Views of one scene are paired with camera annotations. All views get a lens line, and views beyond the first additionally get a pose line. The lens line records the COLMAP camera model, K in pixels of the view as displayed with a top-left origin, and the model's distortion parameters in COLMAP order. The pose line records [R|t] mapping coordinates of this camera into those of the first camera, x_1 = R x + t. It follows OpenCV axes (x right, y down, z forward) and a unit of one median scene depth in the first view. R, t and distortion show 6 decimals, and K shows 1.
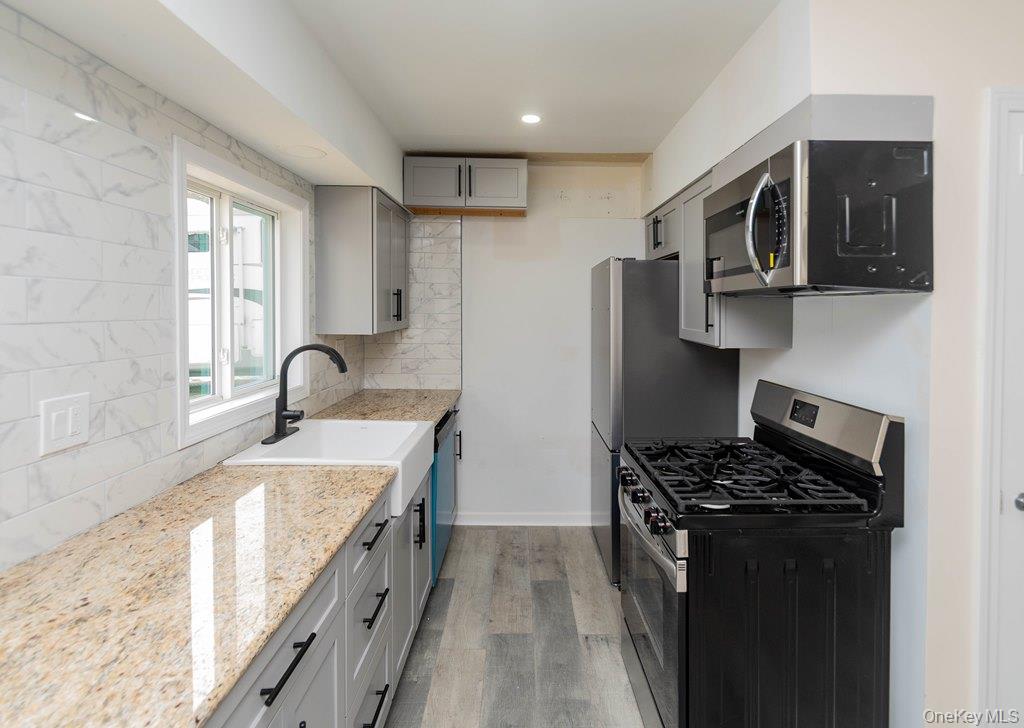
lens RADIAL K [[505.7, 0, 543.5], [0, 505.7, 336.6], [0, 0, 1]] dist [-0.001263, -0.000160]
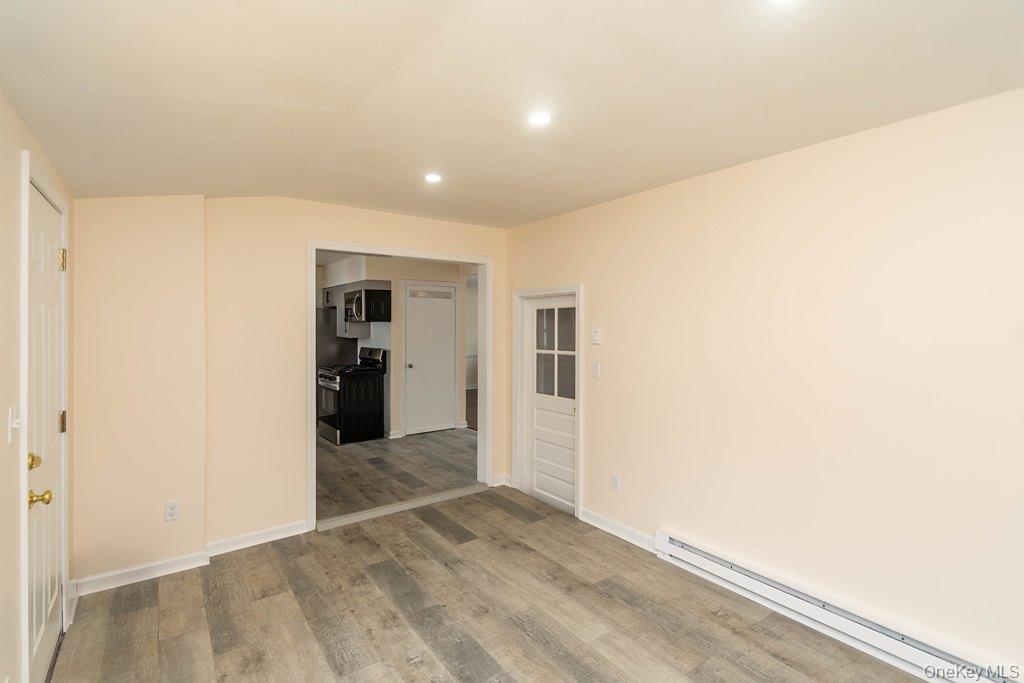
lens RADIAL K [[477.6, 0, 498.7], [0, 477.6, 330.3], [0, 0, 1]] dist [-0.000560, -0.000342]
pose [[0.835350, -0.005433, 0.549692, -0.553516], [0.033775, 0.998569, -0.041457, 0.134126], [-0.548680, 0.053197, 0.834338, -2.142799]]
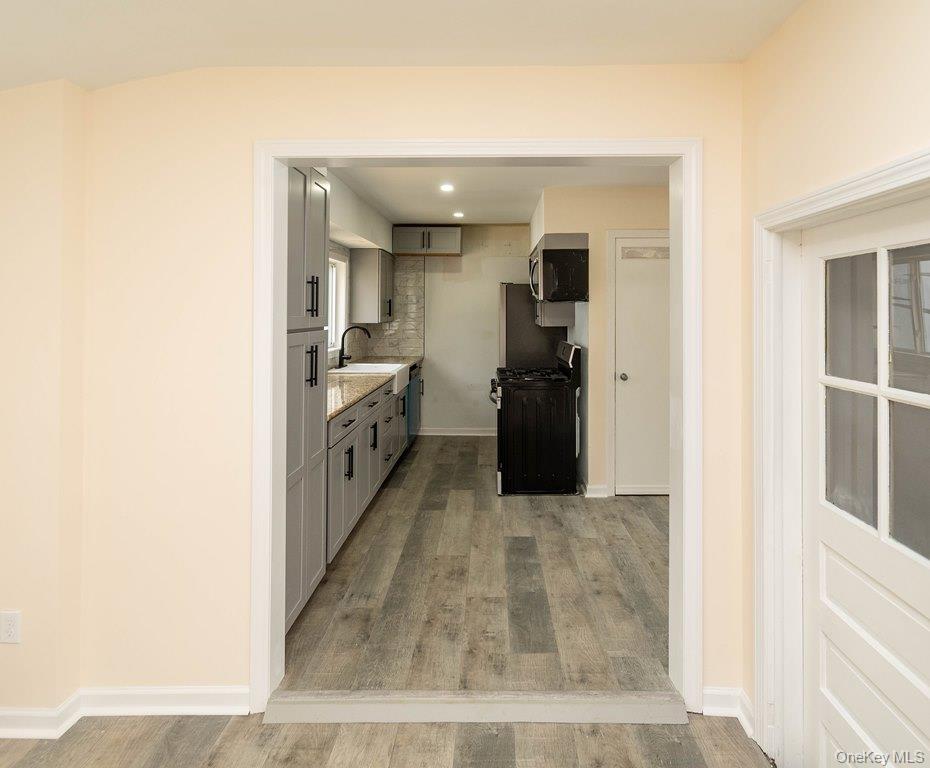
lens RADIAL K [[549.6, 0, 482.4], [0, 549.6, 304.3], [0, 0, 1]] dist [0.003615, 0.002136]
pose [[0.997948, -0.003420, -0.063941, 0.251102], [-0.001026, 0.997590, -0.069379, 0.089442], [0.064024, 0.069303, 0.995539, -1.374143]]
